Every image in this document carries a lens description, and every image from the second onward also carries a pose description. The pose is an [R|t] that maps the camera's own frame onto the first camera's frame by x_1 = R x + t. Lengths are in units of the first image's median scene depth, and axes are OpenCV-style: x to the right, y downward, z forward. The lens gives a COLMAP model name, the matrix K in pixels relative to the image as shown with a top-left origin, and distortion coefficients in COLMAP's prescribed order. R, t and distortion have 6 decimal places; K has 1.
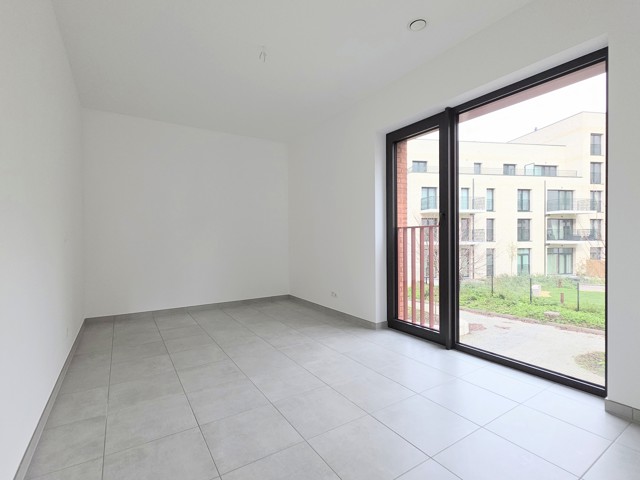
lens RADIAL K [[309.6, 0, 320.7], [0, 309.6, 239.5], [0, 0, 1]] dist [0.011090, -0.004595]
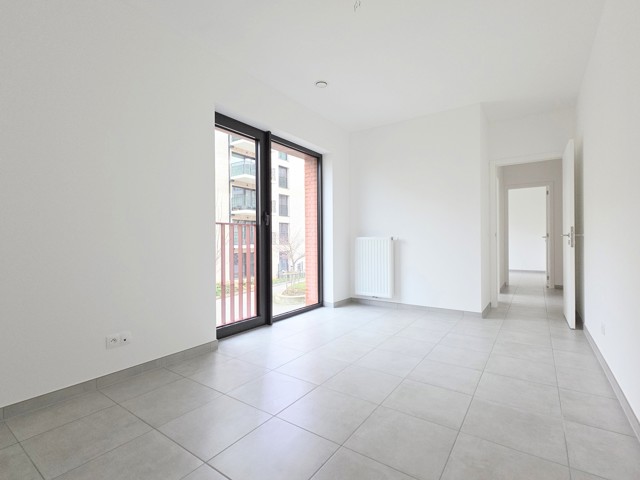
lens RADIAL K [[309.6, 0, 318.2], [0, 309.6, 236.6], [0, 0, 1]] dist [0.011090, -0.004595]
pose [[-0.375340, 0.022189, 0.926622, -0.815681], [0.011179, 0.999749, -0.019412, 0.026009], [-0.926820, 0.003072, -0.375494, 1.281242]]
